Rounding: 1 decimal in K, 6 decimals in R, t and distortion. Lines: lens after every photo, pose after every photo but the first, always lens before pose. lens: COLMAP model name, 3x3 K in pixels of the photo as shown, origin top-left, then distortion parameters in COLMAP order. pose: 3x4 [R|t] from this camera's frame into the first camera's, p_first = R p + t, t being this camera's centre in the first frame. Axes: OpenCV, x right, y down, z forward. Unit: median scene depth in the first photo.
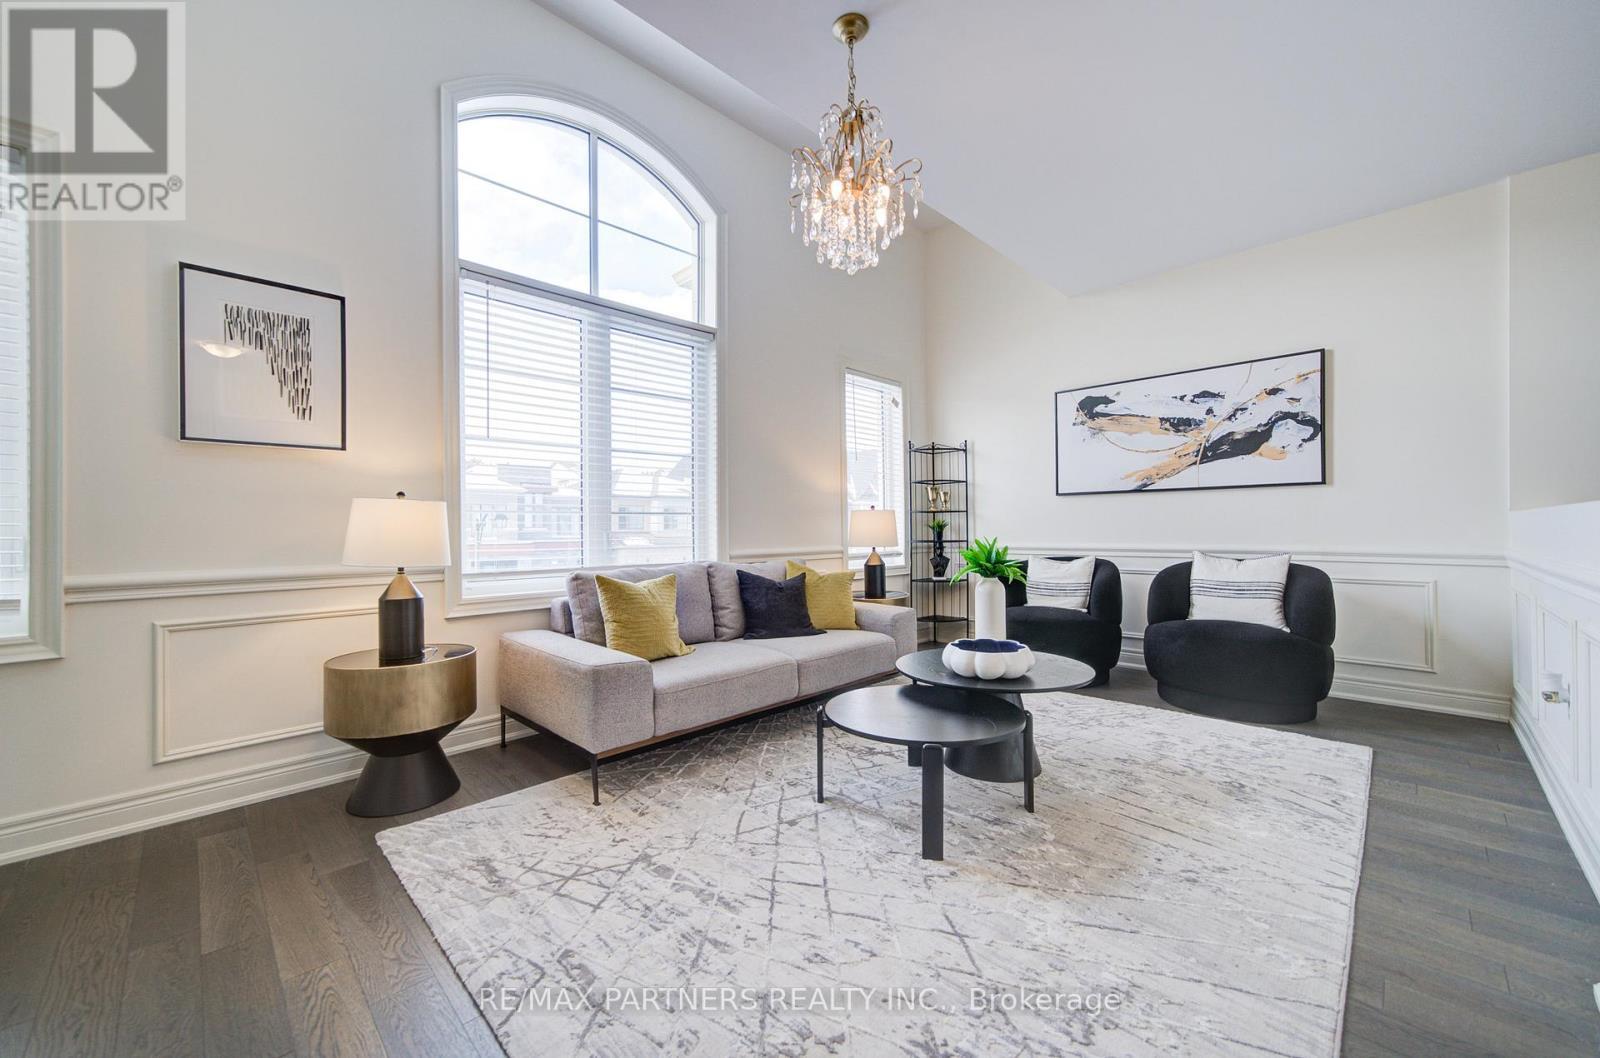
lens RADIAL K [[607.7, 0, 786.1], [0, 607.7, 539.4], [0, 0, 1]] dist [0.000682, 0.000427]
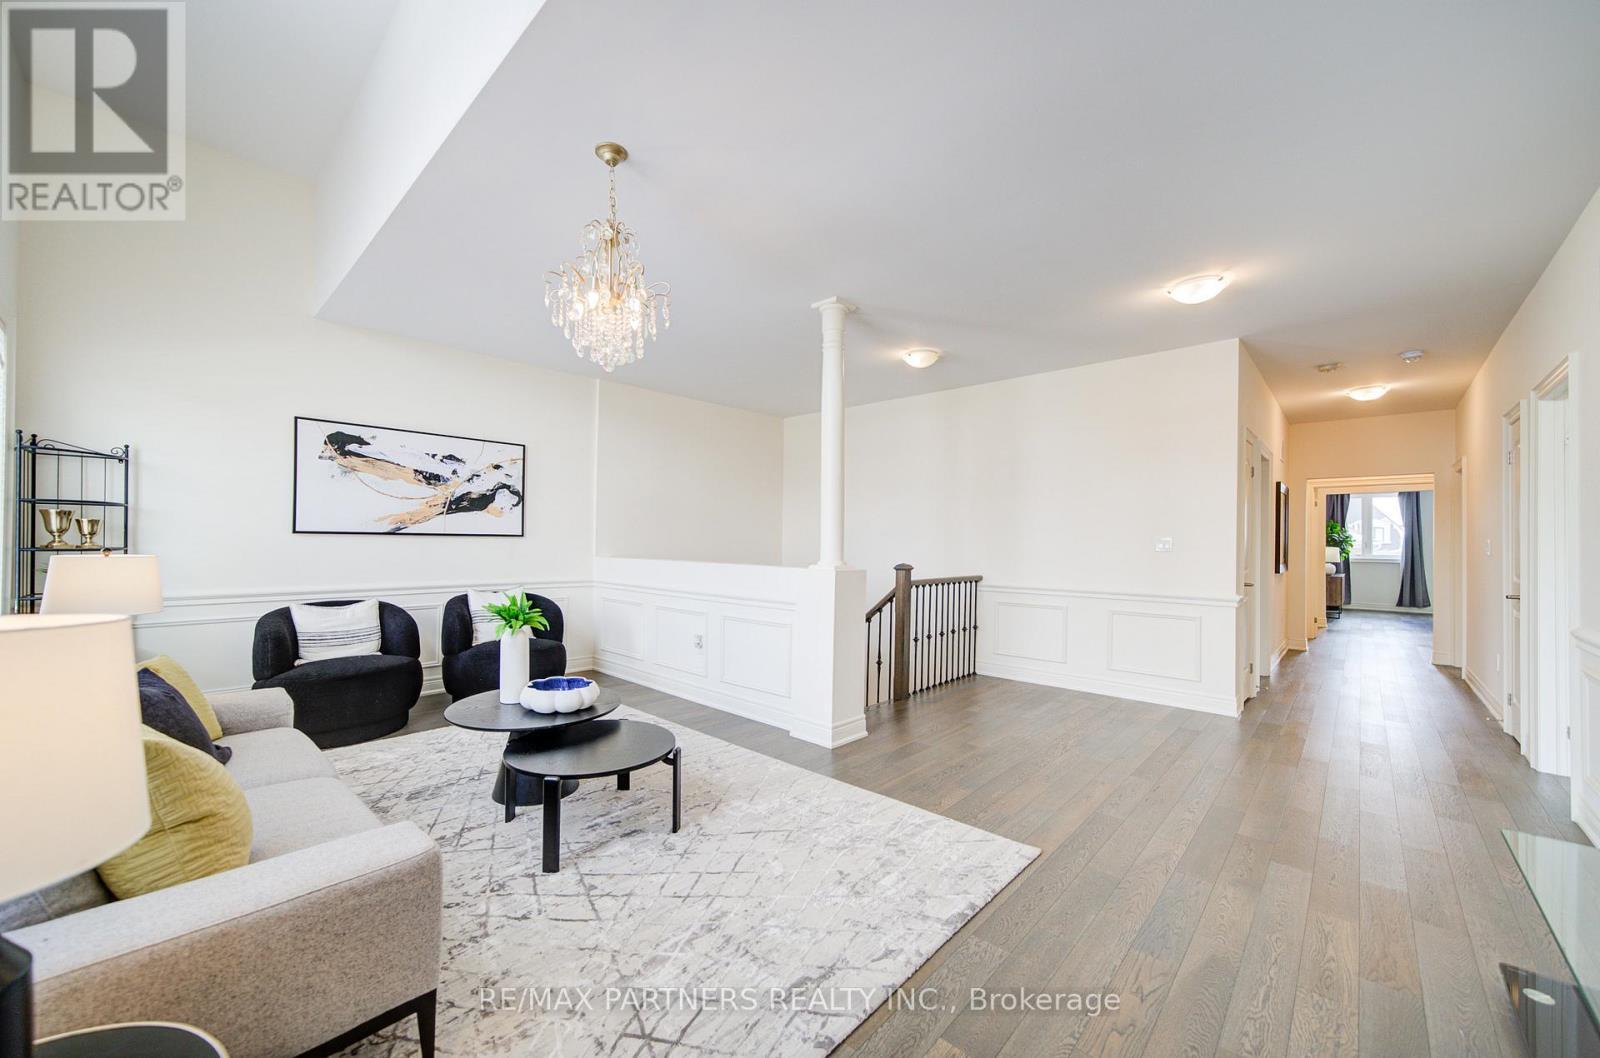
lens RADIAL K [[607.7, 0, 786.1], [0, 607.7, 539.4], [0, 0, 1]] dist [0.000682, 0.000427]
pose [[-0.029721, 0.016668, 0.999419, -0.533710], [0.011998, 0.999795, -0.016317, -0.047311], [-0.999486, 0.011506, -0.029915, 0.368619]]
